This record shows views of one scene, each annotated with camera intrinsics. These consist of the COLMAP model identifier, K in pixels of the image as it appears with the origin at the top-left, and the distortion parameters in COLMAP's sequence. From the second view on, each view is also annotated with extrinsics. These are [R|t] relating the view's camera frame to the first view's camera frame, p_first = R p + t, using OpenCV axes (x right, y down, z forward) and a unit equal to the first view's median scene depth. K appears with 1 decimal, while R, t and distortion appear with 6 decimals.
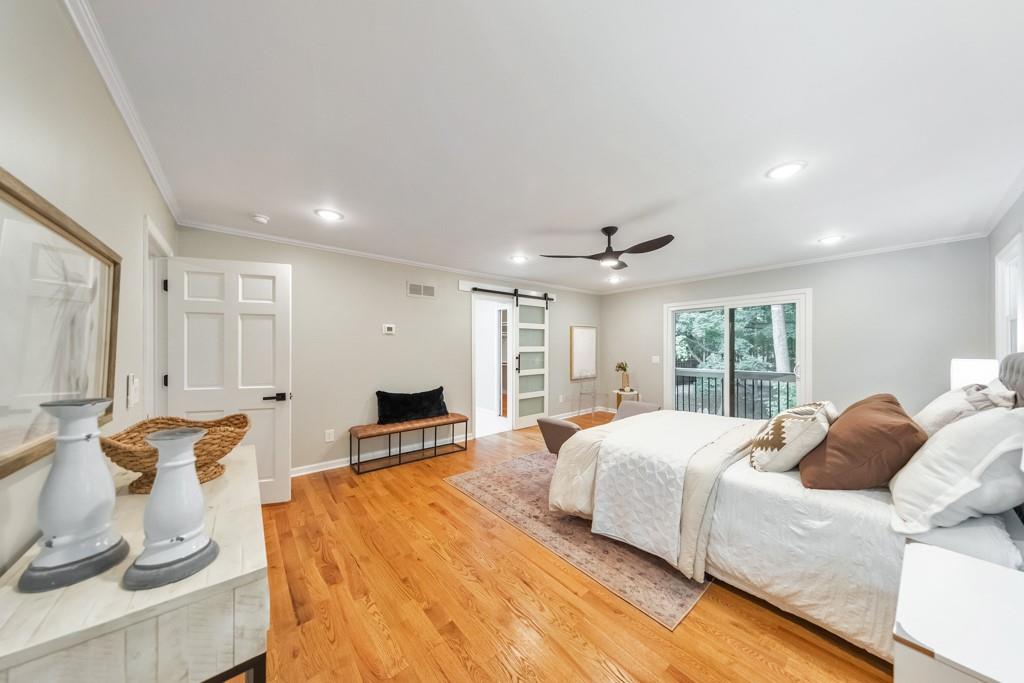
lens RADIAL K [[324.6, 0, 515.7], [0, 324.6, 342.8], [0, 0, 1]] dist [0.008632, -0.000097]
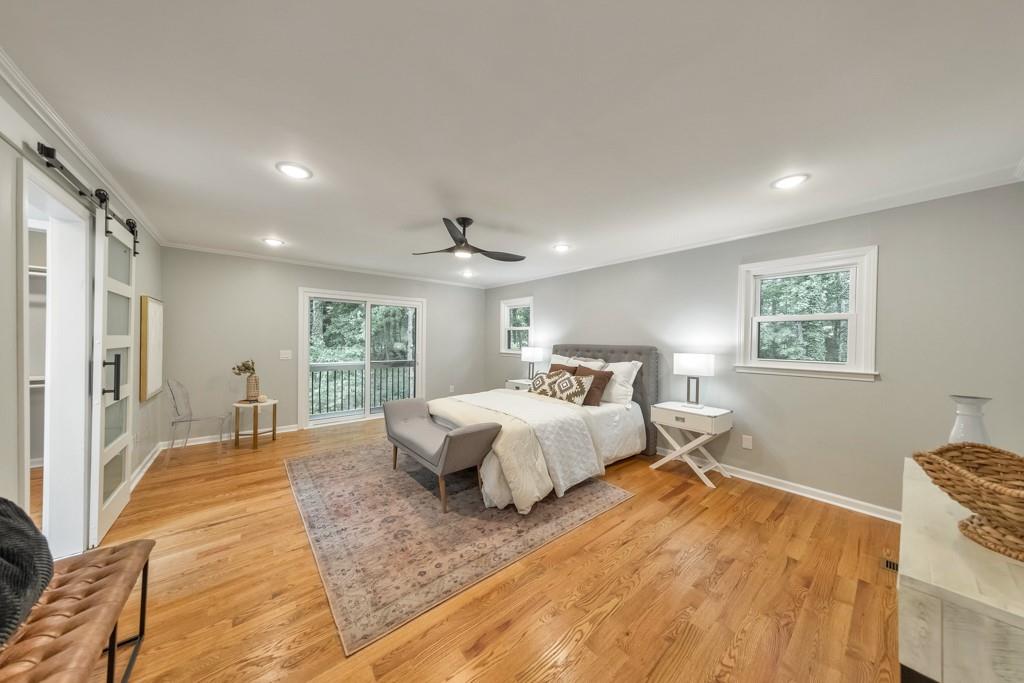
lens RADIAL K [[324.6, 0, 515.7], [0, 324.6, 342.8], [0, 0, 1]] dist [0.008632, -0.000097]
pose [[-0.003943, -0.001110, 0.999992, -0.692559], [-0.026123, 0.999658, 0.001006, 0.013215], [-0.999651, -0.026119, -0.003970, 0.856903]]
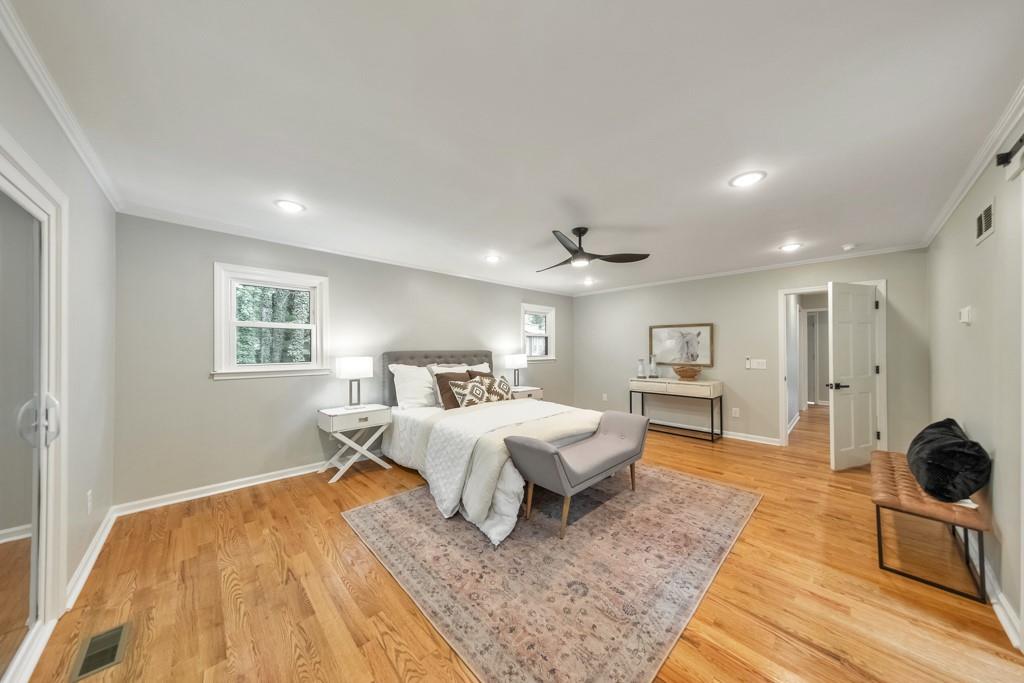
lens RADIAL K [[322.8, 0, 515.1], [0, 322.8, 347.2], [0, 0, 1]] dist [0.008906, 0.000071]
pose [[-0.997209, 0.002634, -0.074618, 0.568345], [0.003480, 0.999931, -0.011216, 0.017106], [0.074583, -0.011445, -0.997149, 1.994401]]
